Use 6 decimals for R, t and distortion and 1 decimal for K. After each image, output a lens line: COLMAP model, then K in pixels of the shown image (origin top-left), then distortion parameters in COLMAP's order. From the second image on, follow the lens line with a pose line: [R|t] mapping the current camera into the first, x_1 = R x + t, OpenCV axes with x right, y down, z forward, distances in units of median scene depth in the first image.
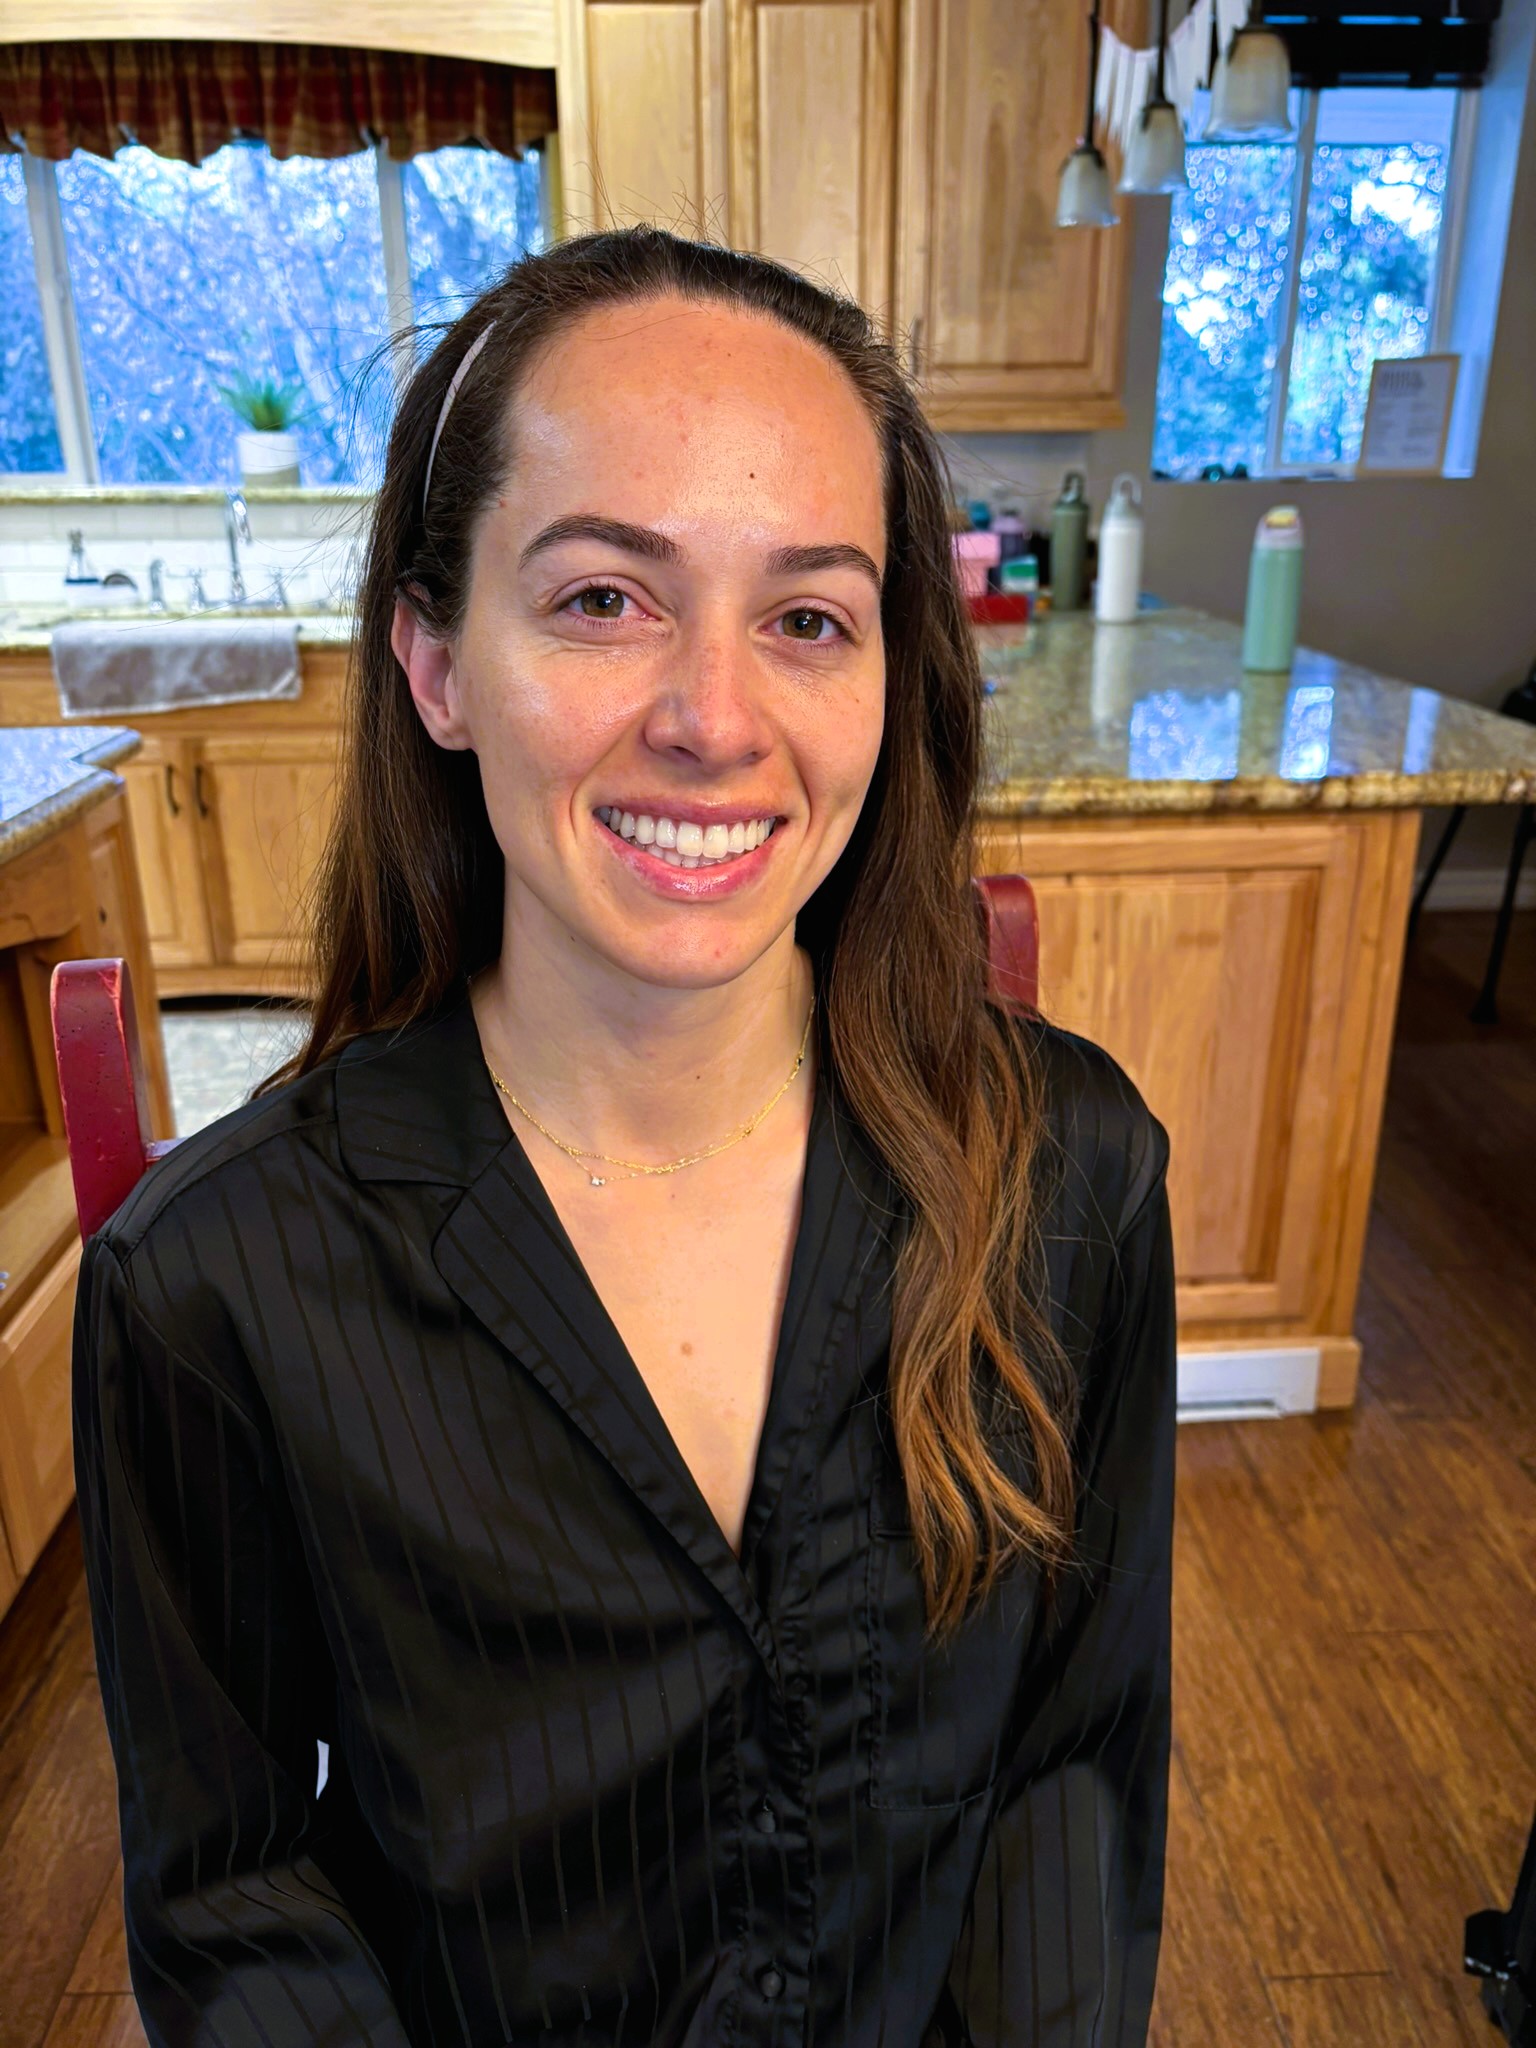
lens RADIAL K [[1550.8, 0, 768.0], [0, 1550.8, 1024.0], [0, 0, 1]] dist [0.053327, -0.064960]
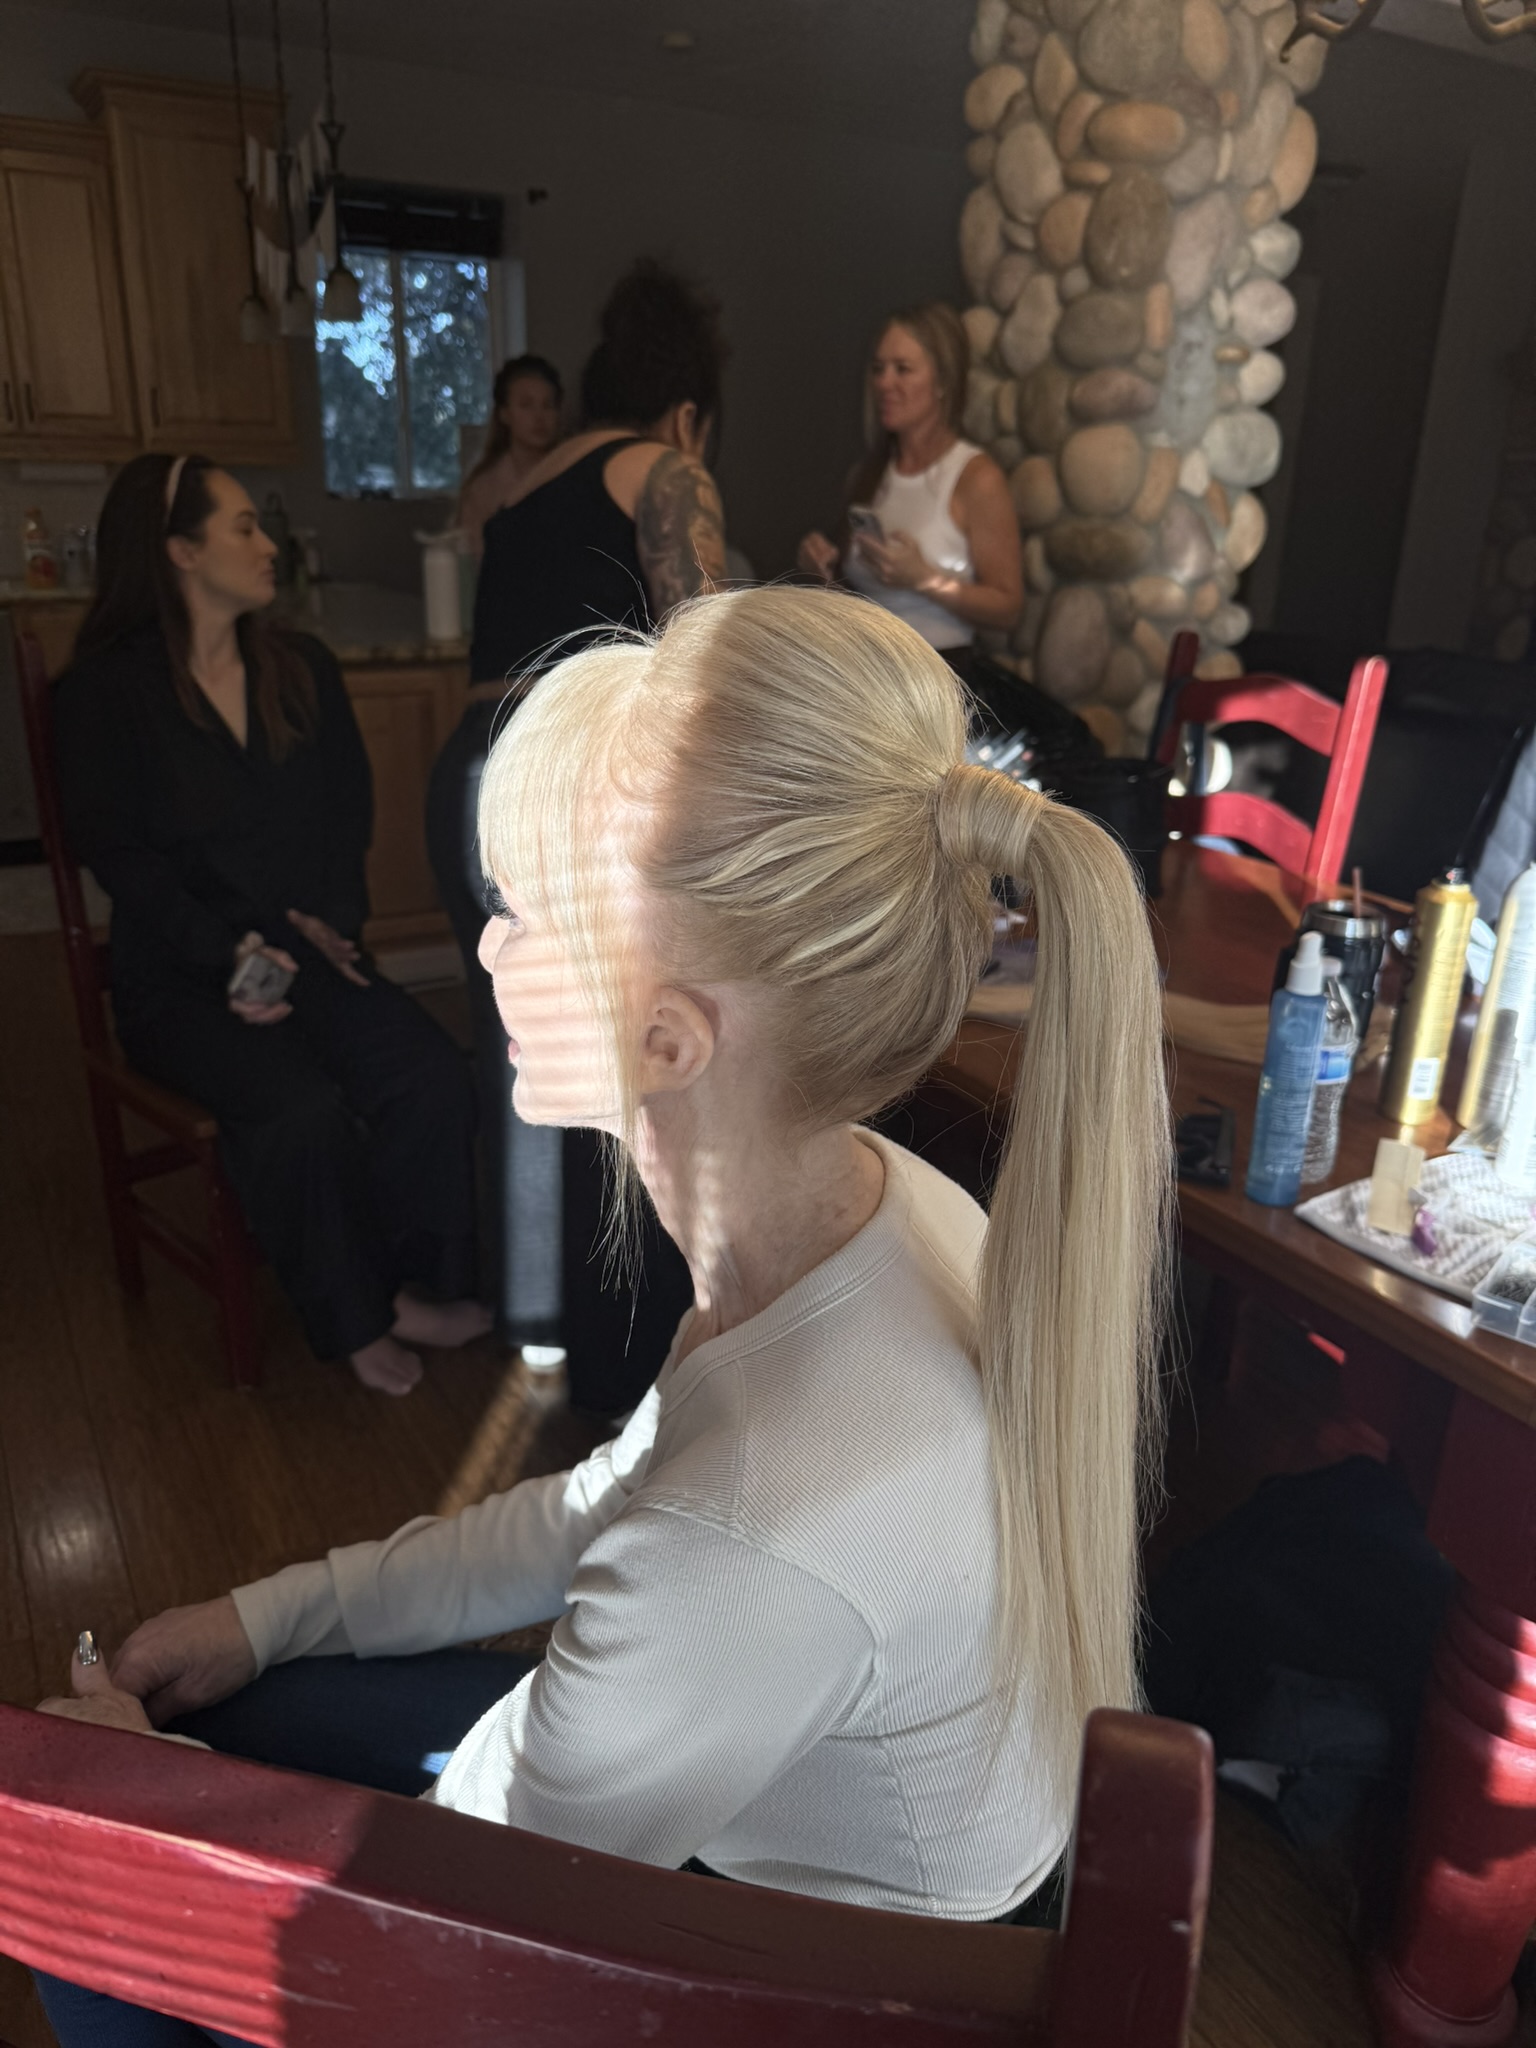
lens RADIAL K [[1417.3, 0, 773.9], [0, 1417.3, 1020.4], [0, 0, 1]] dist [0.000571, -0.001019]
pose [[0.873877, -0.142080, 0.464921, -0.122414], [0.132760, 0.989734, 0.052923, 0.190026], [-0.467668, 0.015475, 0.883769, -0.569176]]
